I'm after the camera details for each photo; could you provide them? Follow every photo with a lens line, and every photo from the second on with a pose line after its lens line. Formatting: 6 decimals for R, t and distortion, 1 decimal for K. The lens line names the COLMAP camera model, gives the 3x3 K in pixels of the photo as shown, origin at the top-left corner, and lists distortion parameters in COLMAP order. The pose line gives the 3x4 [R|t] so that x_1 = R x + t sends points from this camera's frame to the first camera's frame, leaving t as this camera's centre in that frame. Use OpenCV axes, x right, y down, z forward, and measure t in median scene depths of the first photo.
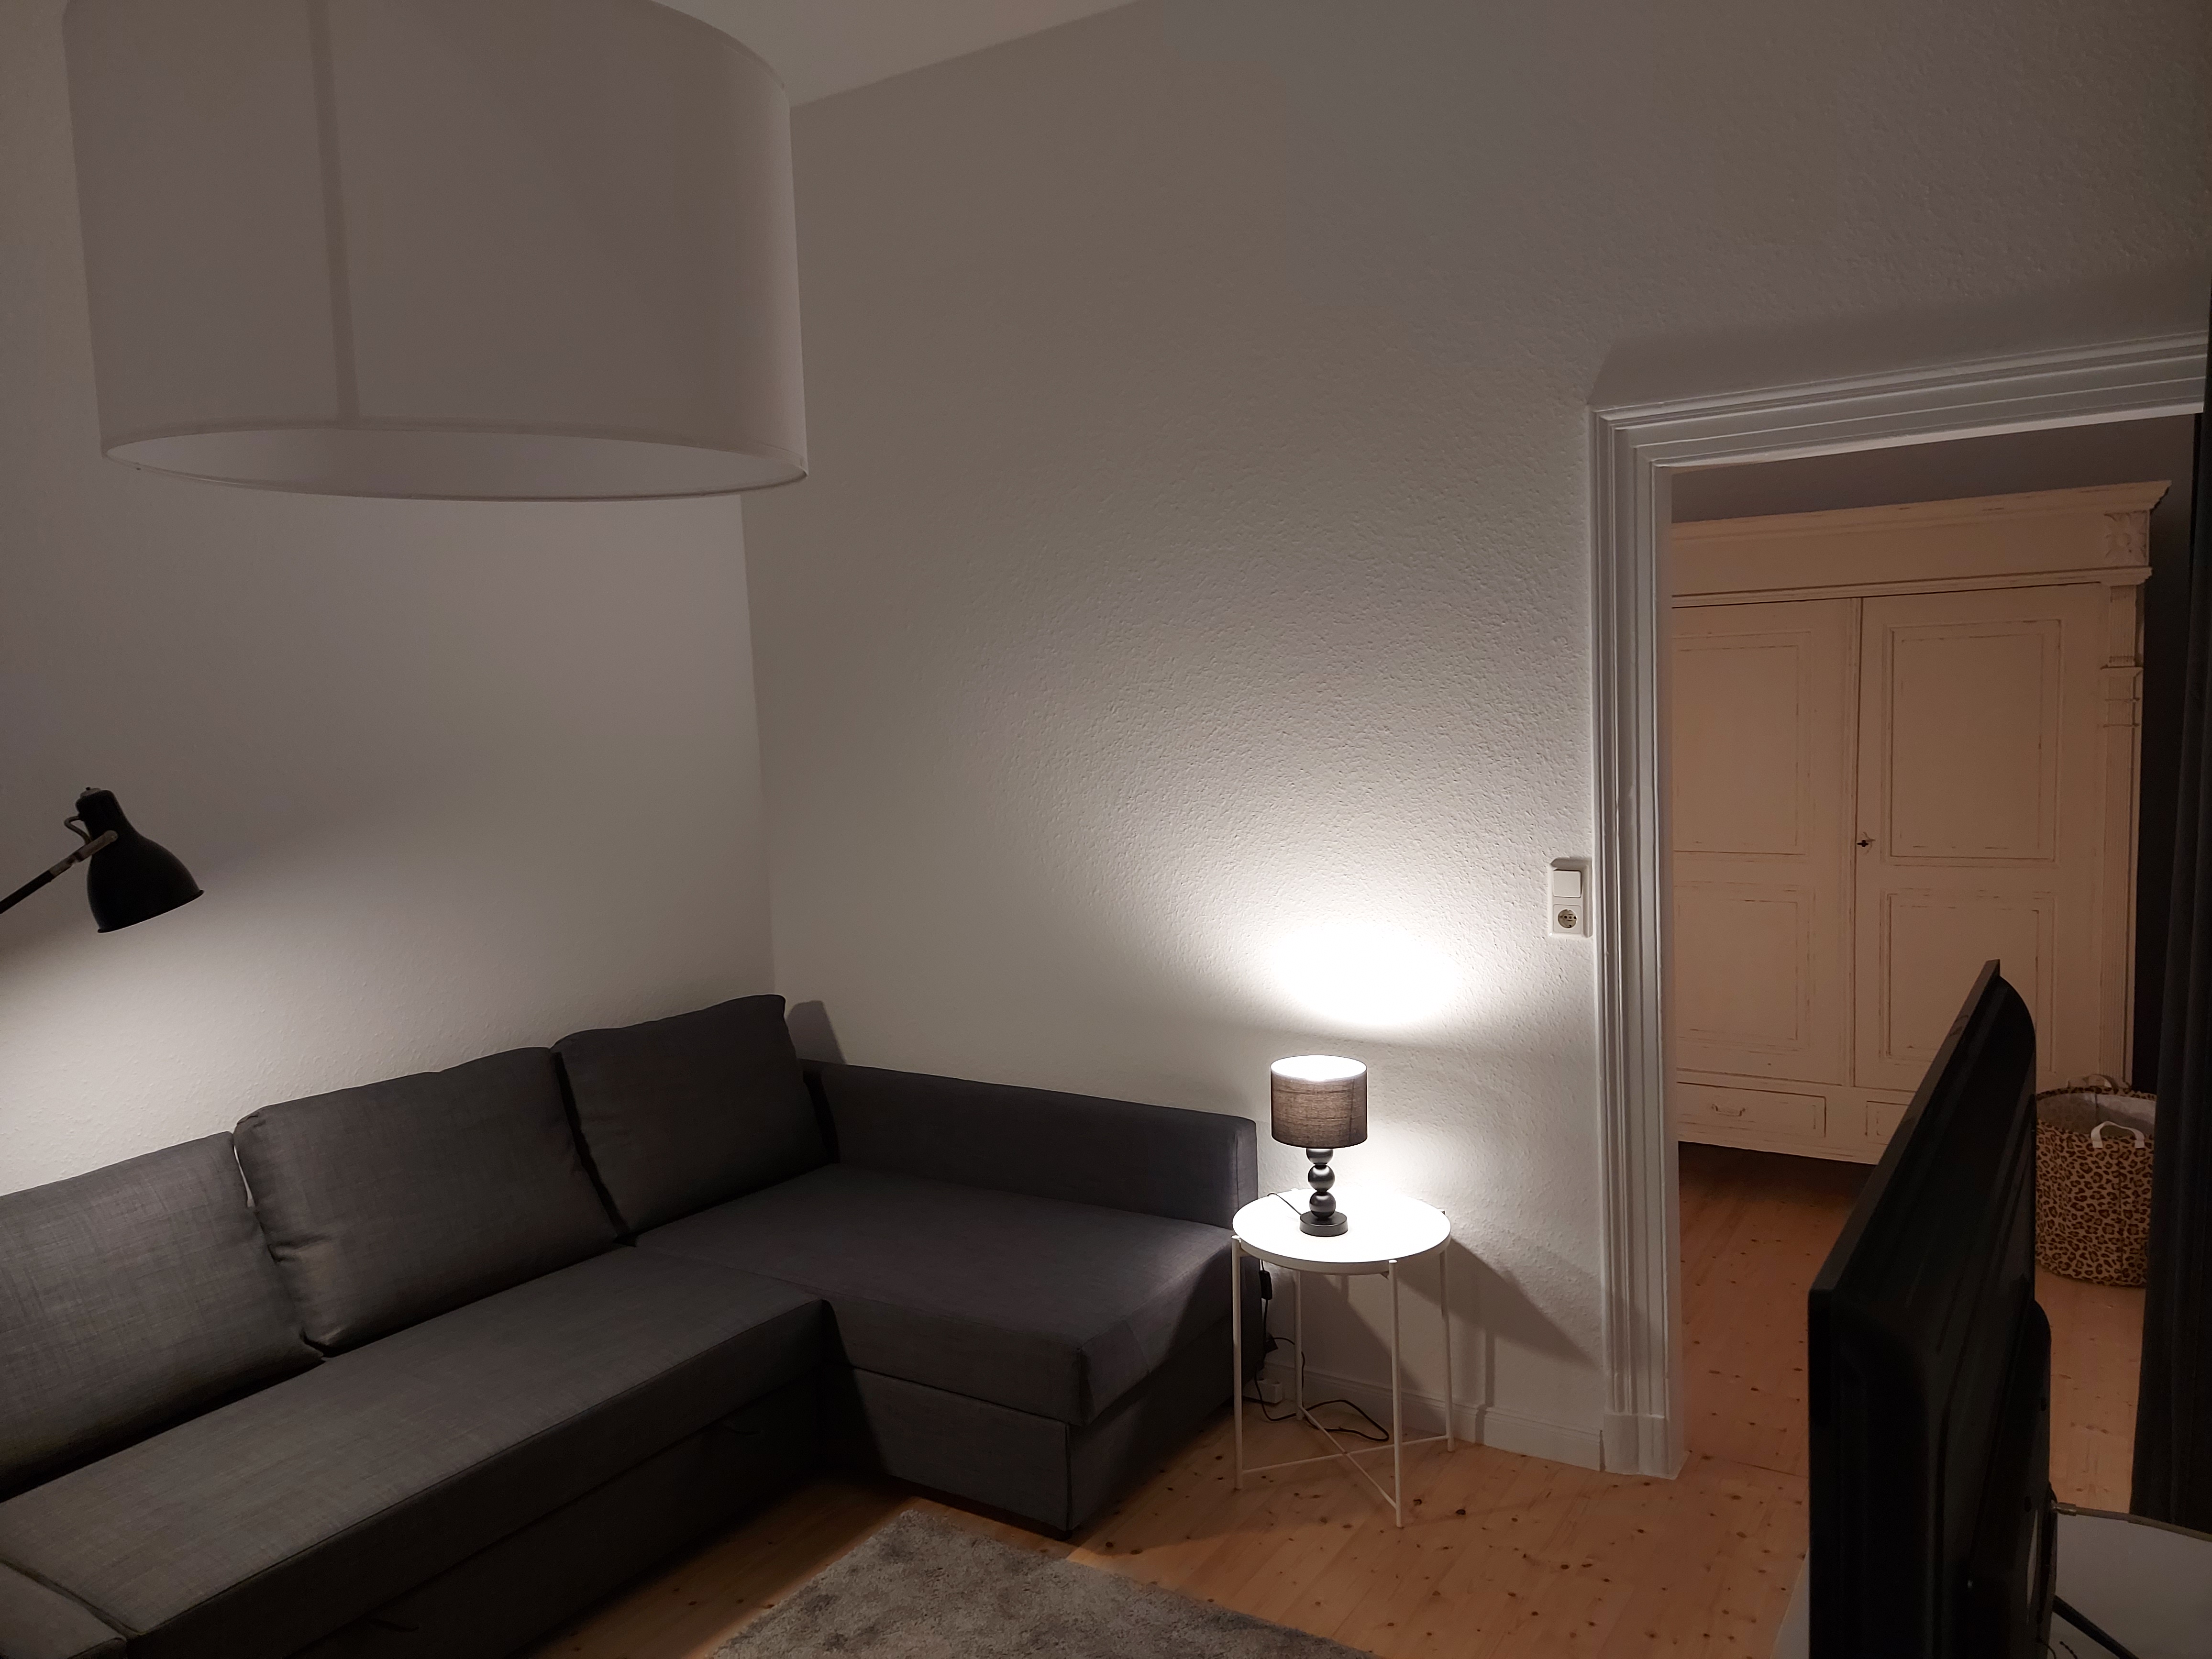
lens RADIAL K [[1601.8, 0, 1114.3], [0, 1601.8, 829.7], [0, 0, 1]] dist [0.084520, -0.077779]
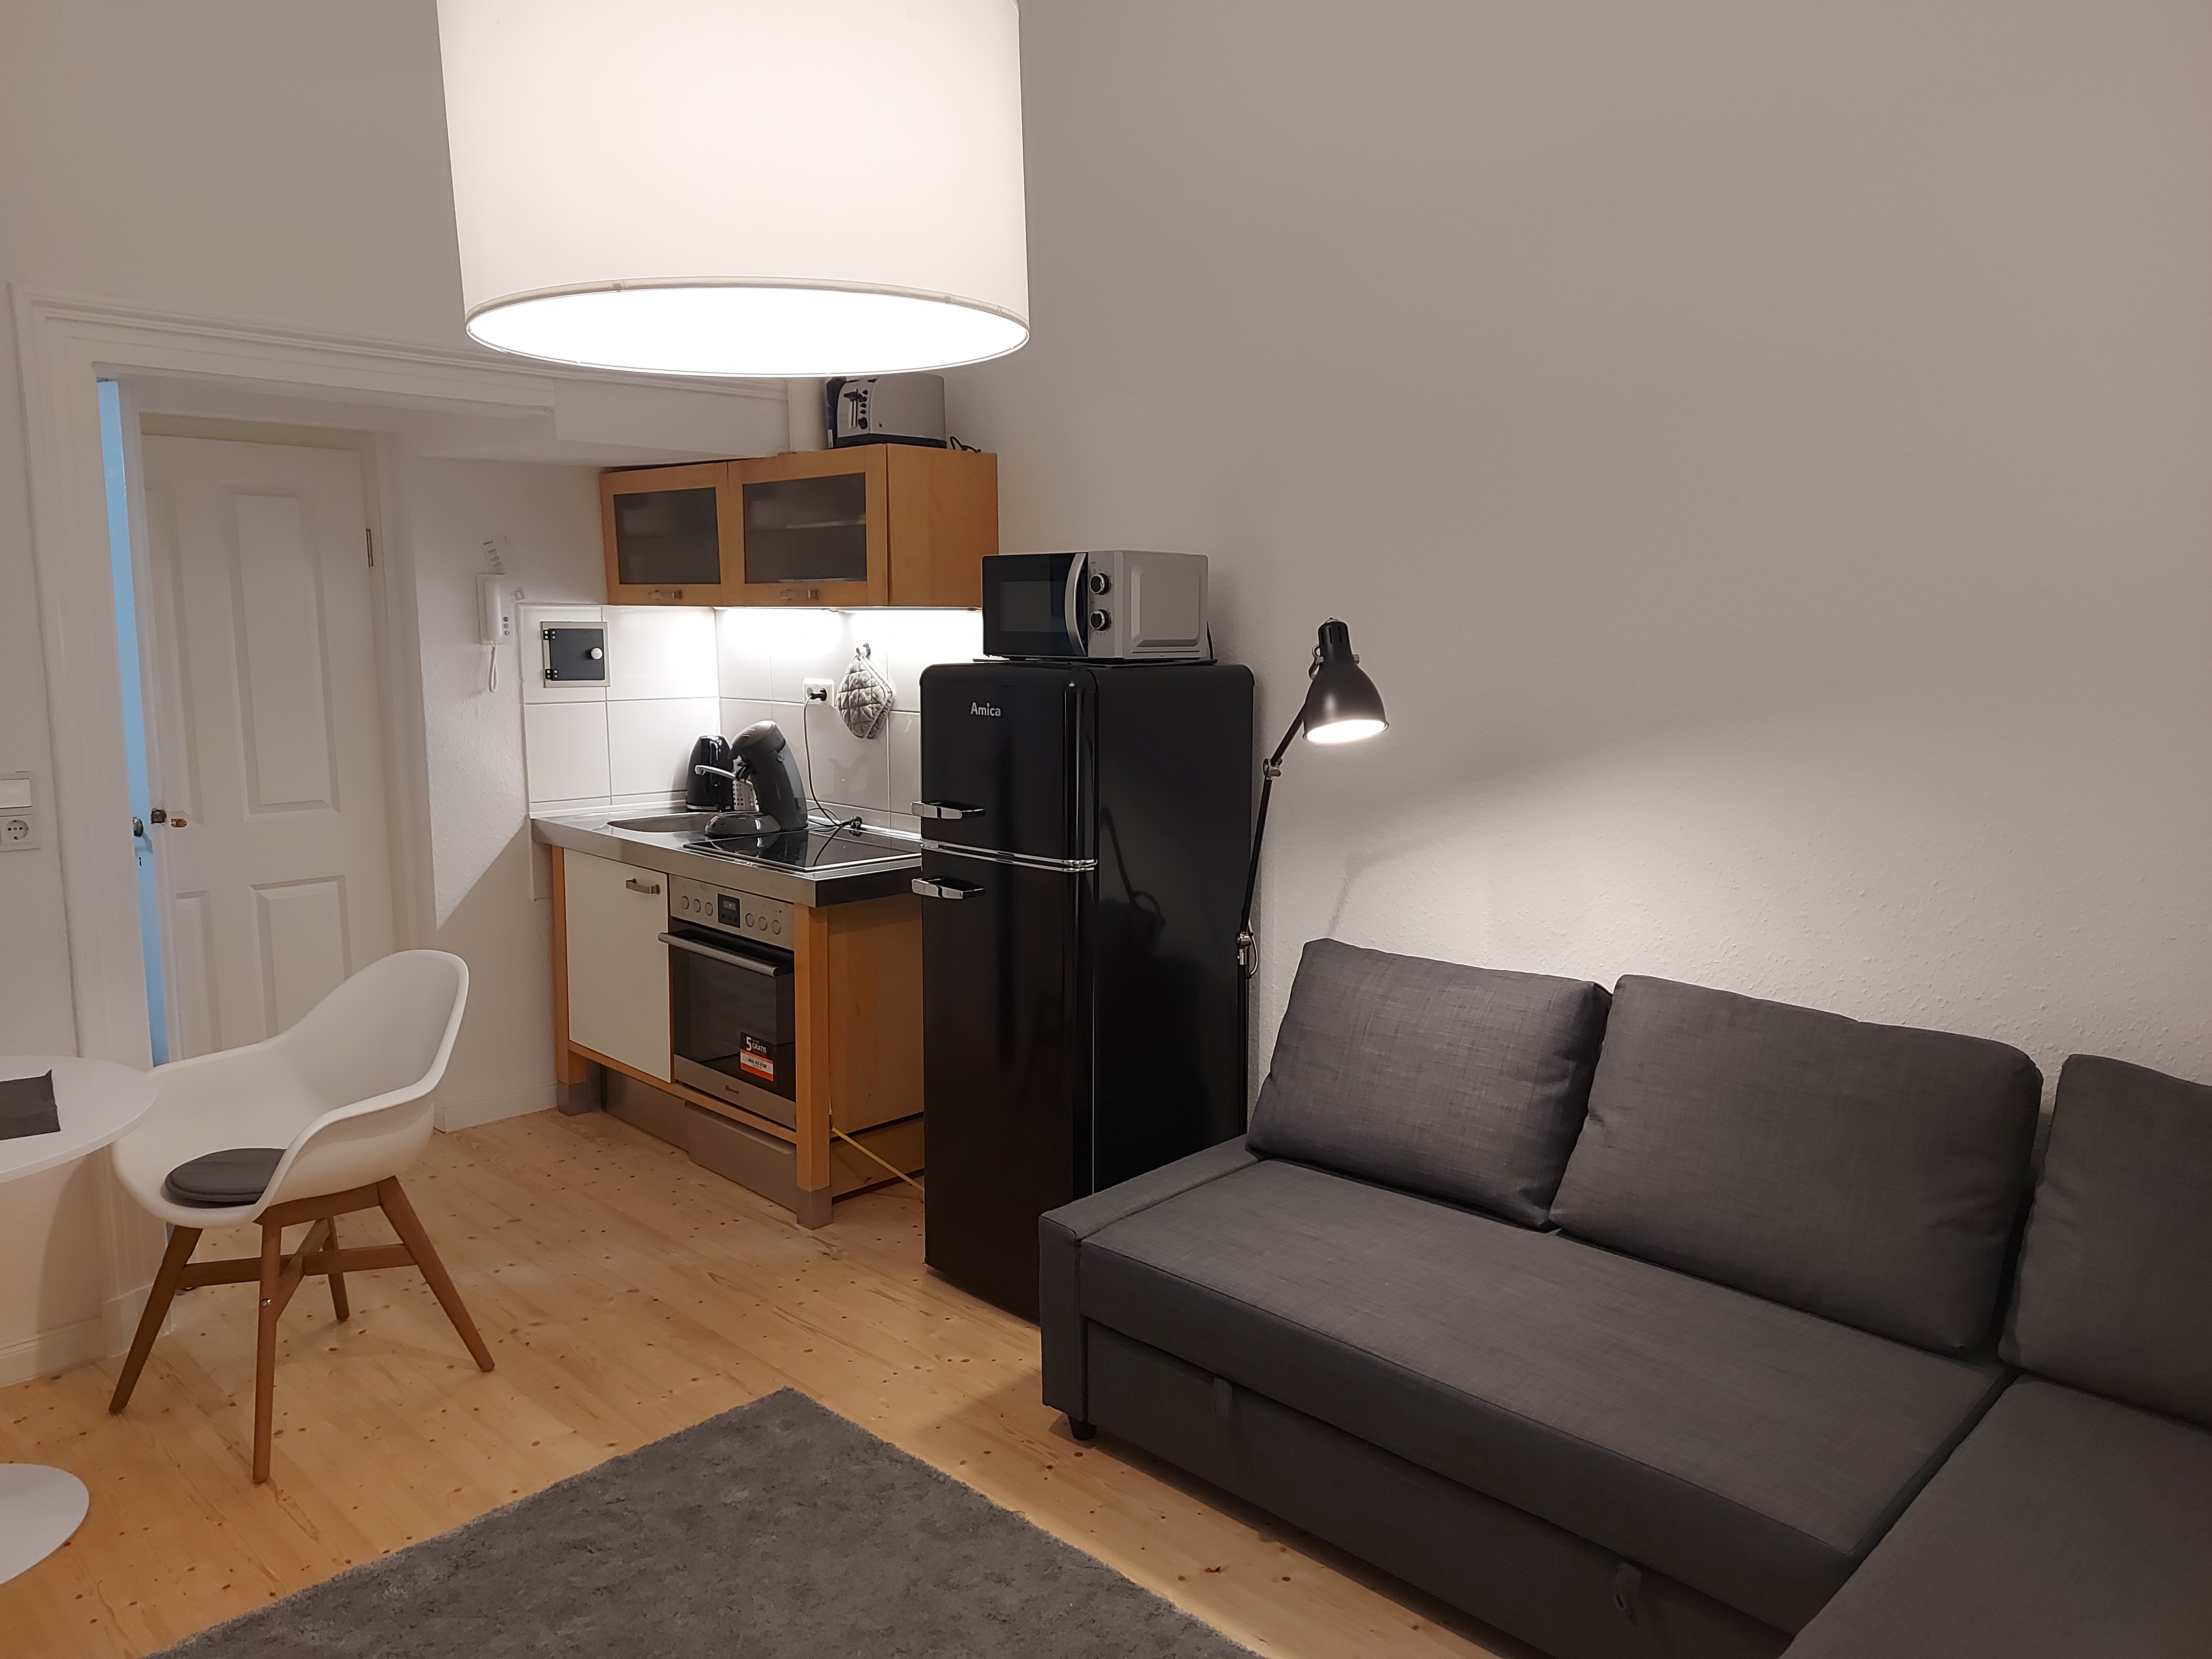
lens RADIAL K [[1558.0, 0, 1106.0], [0, 1558.0, 829.5], [0, 0, 1]] dist [0.110754, -0.136375]
pose [[-0.193307, 0.172077, -0.965931, 0.446298], [-0.087497, 0.977554, 0.191658, -0.067761], [0.977229, 0.121565, -0.173912, 0.907873]]
